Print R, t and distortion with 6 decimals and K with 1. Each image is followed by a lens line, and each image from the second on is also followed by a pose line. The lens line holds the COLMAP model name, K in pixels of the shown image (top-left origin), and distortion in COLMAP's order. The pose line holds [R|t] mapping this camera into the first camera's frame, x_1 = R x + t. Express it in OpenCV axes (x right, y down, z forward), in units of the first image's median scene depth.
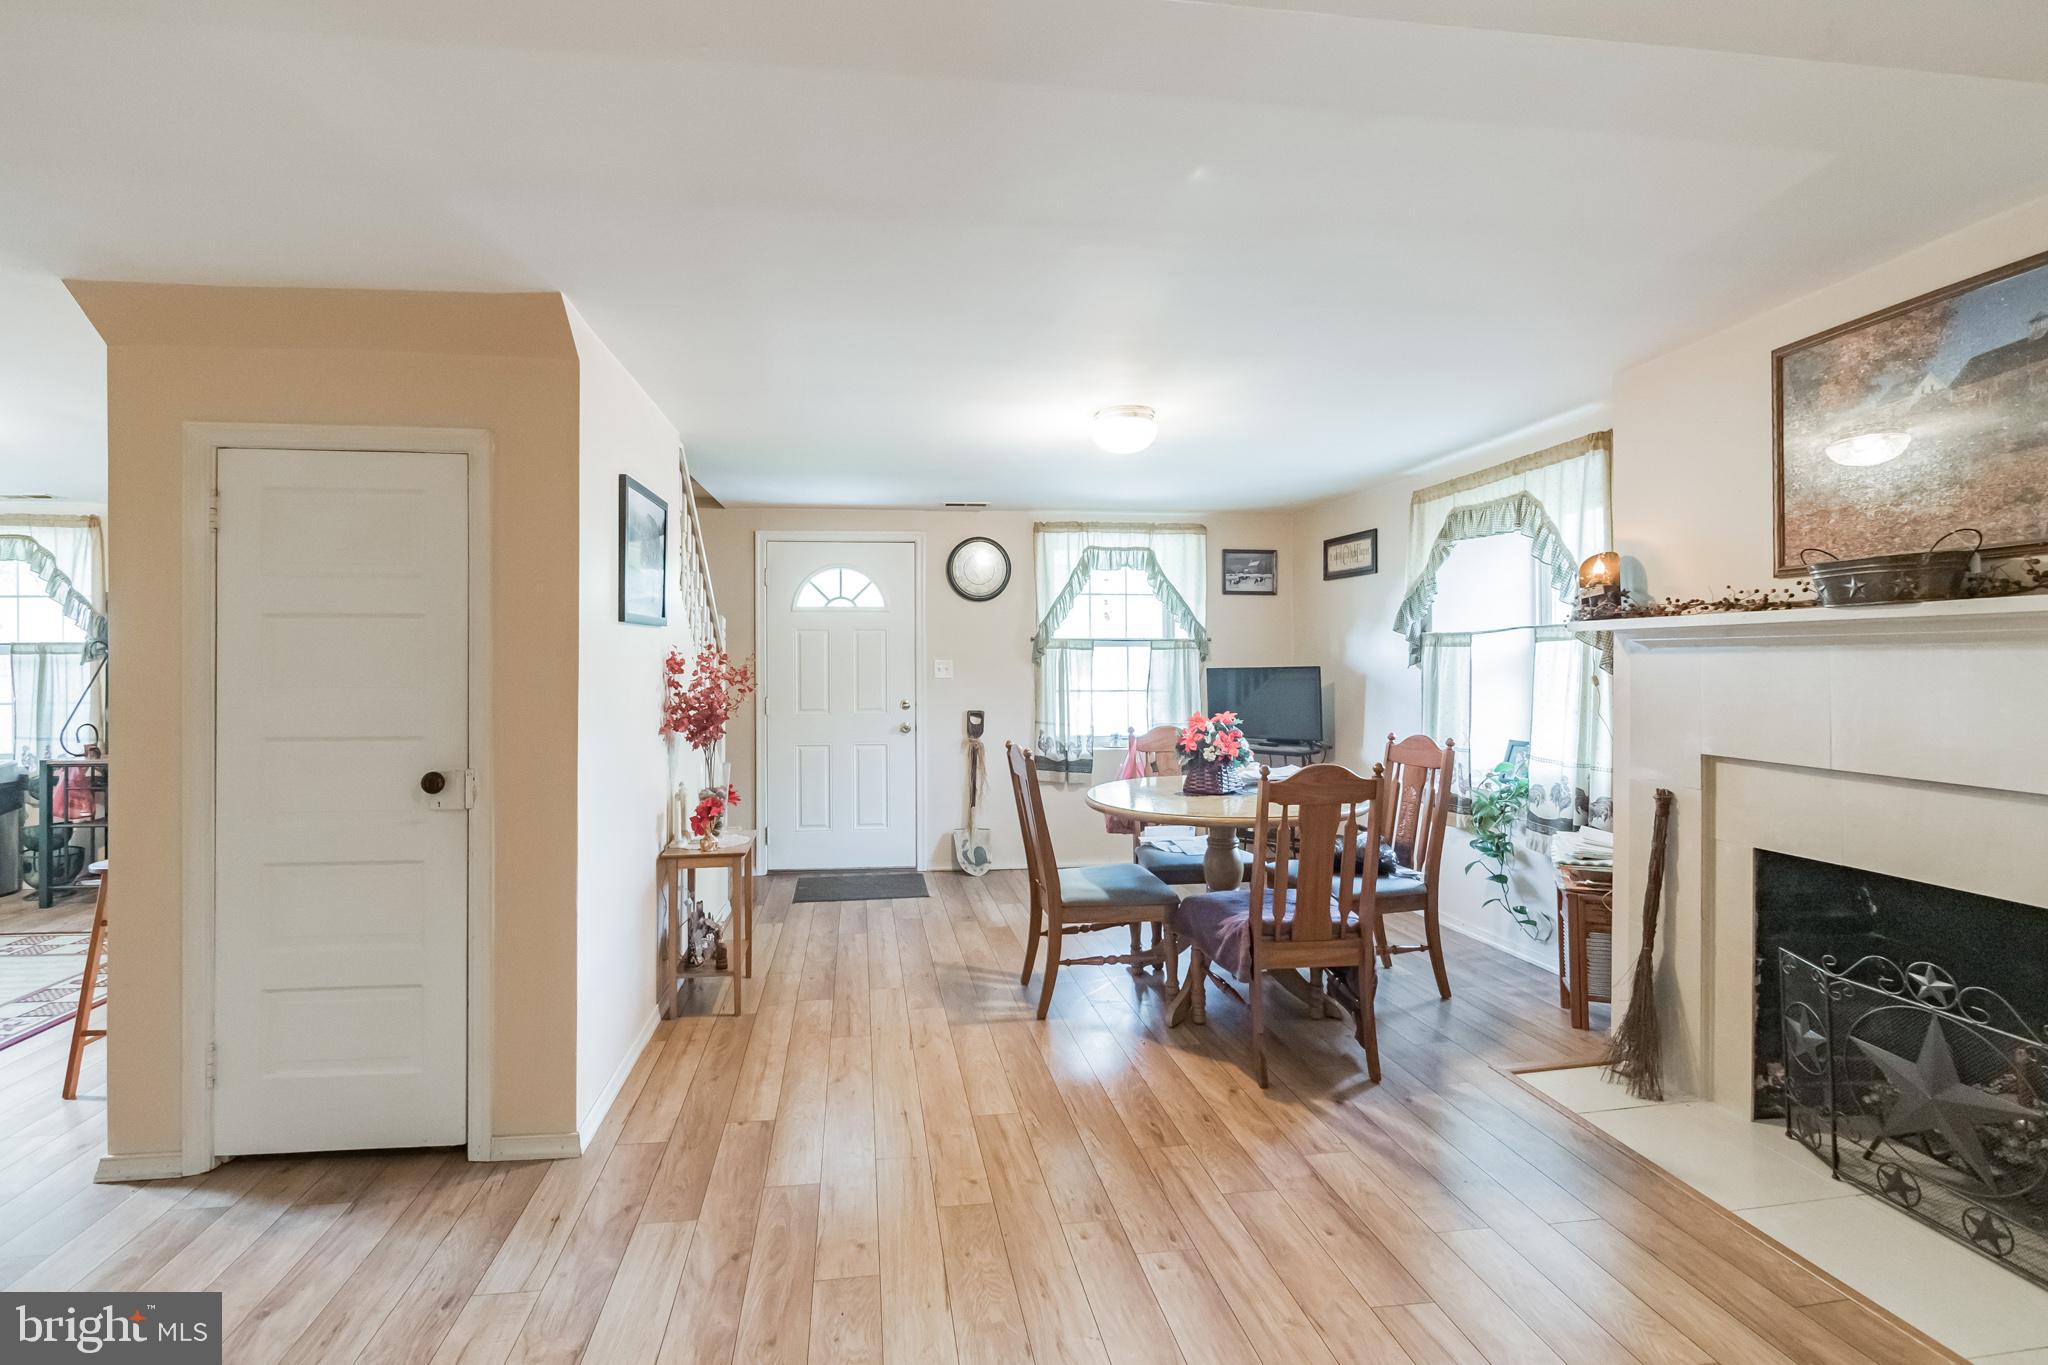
lens RADIAL K [[896.8, 0, 1024.7], [0, 896.8, 668.4], [0, 0, 1]] dist [-0.000621, 0.000007]
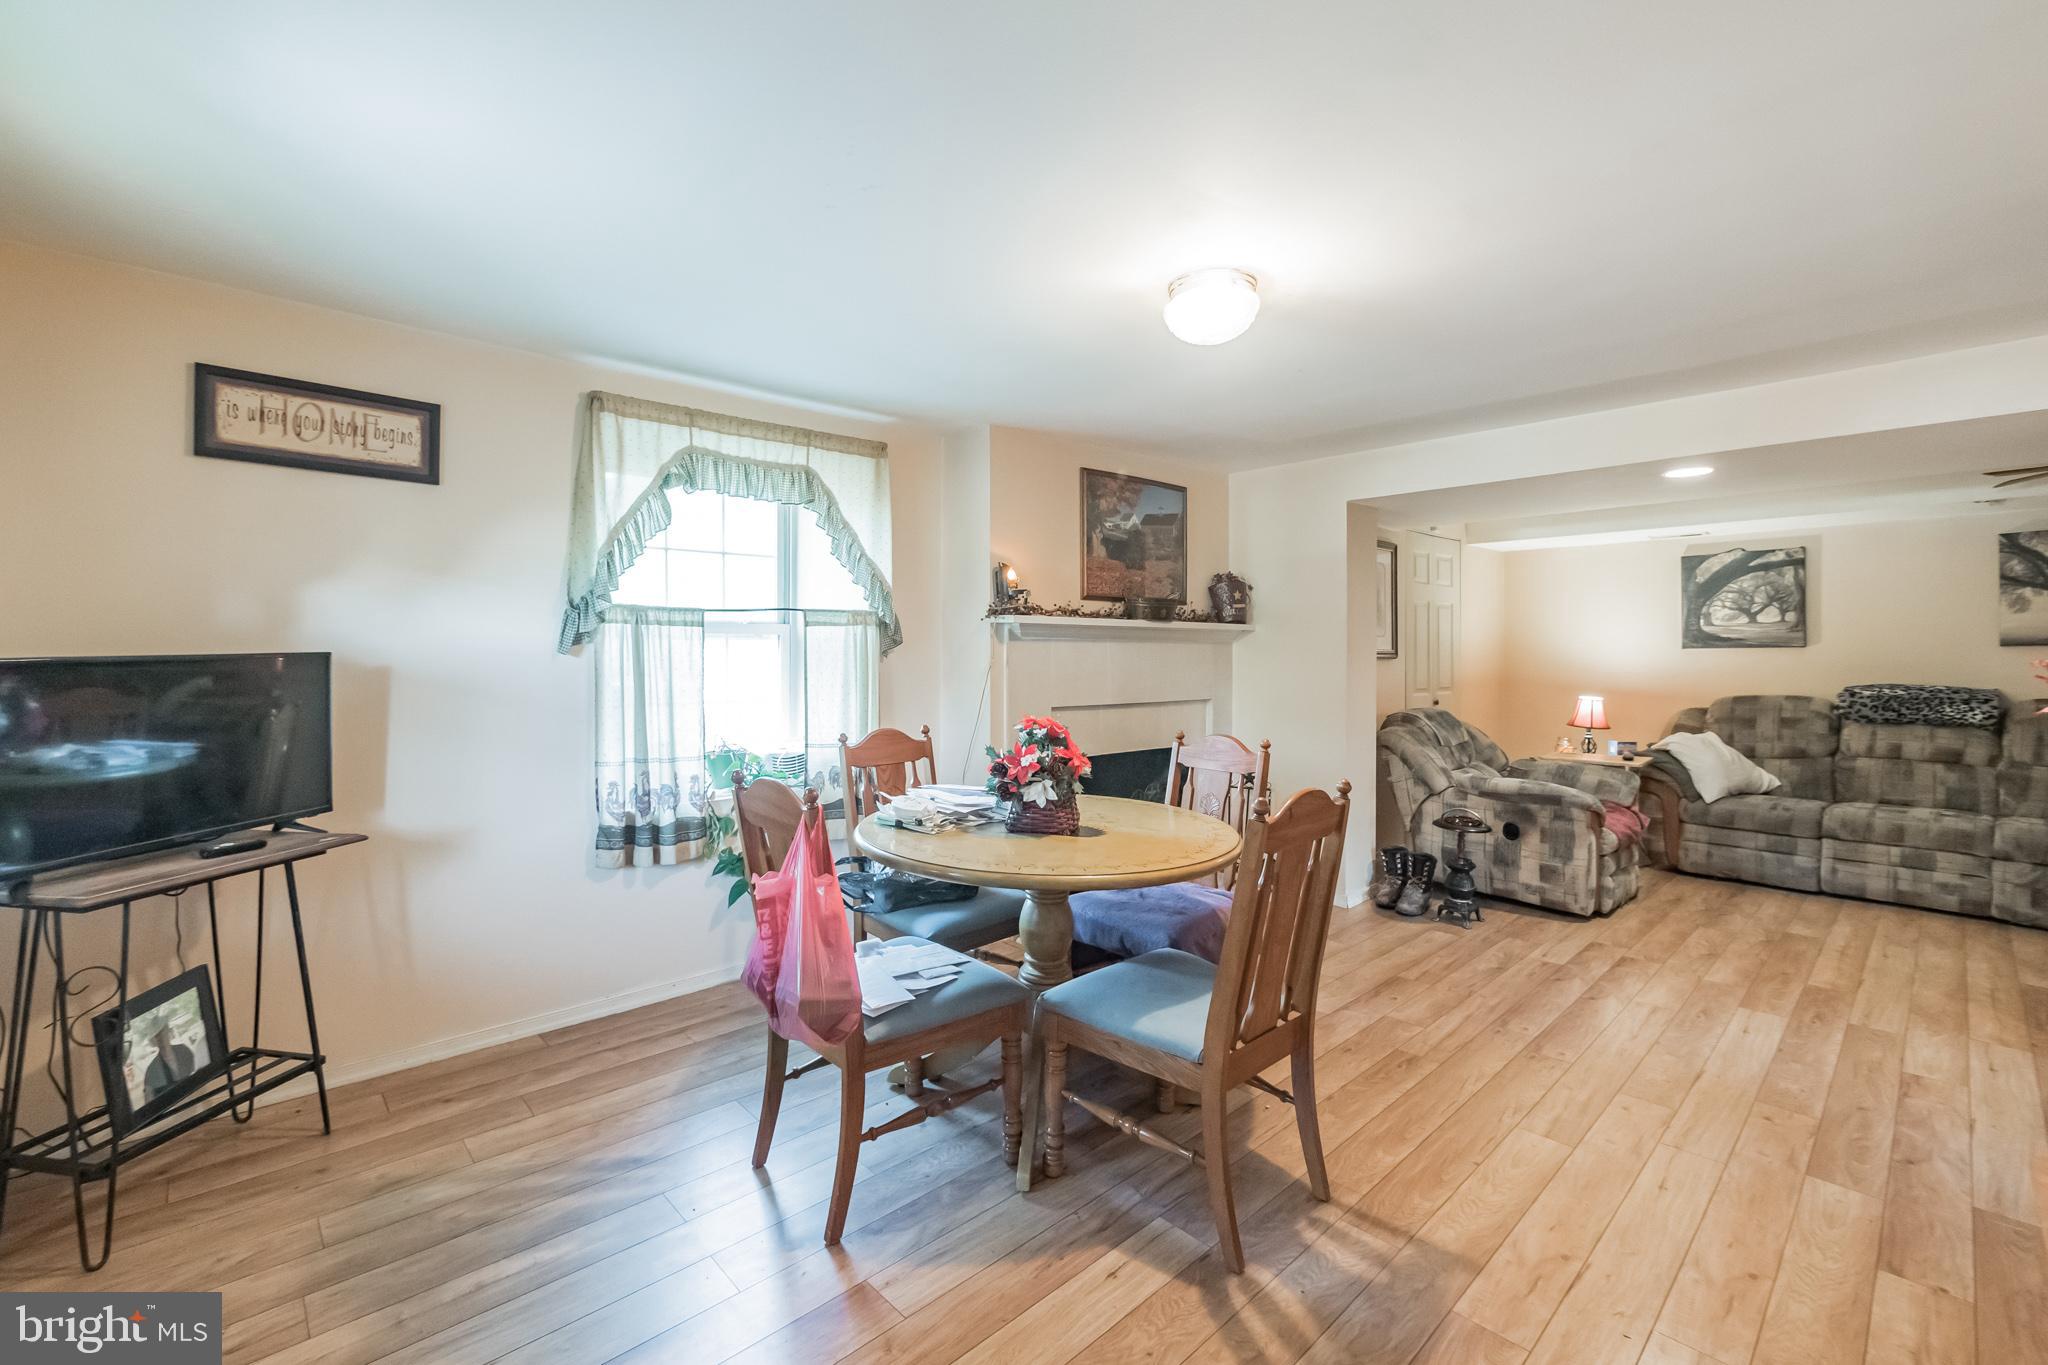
lens RADIAL K [[896.8, 0, 972.7], [0, 896.8, 655.4], [0, 0, 1]] dist [-0.000621, 0.000007]
pose [[-0.525091, -0.002289, 0.851043, -0.396669], [0.006015, 0.999961, 0.006401, -0.002885], [-0.851025, 0.008480, -0.525057, 1.555574]]
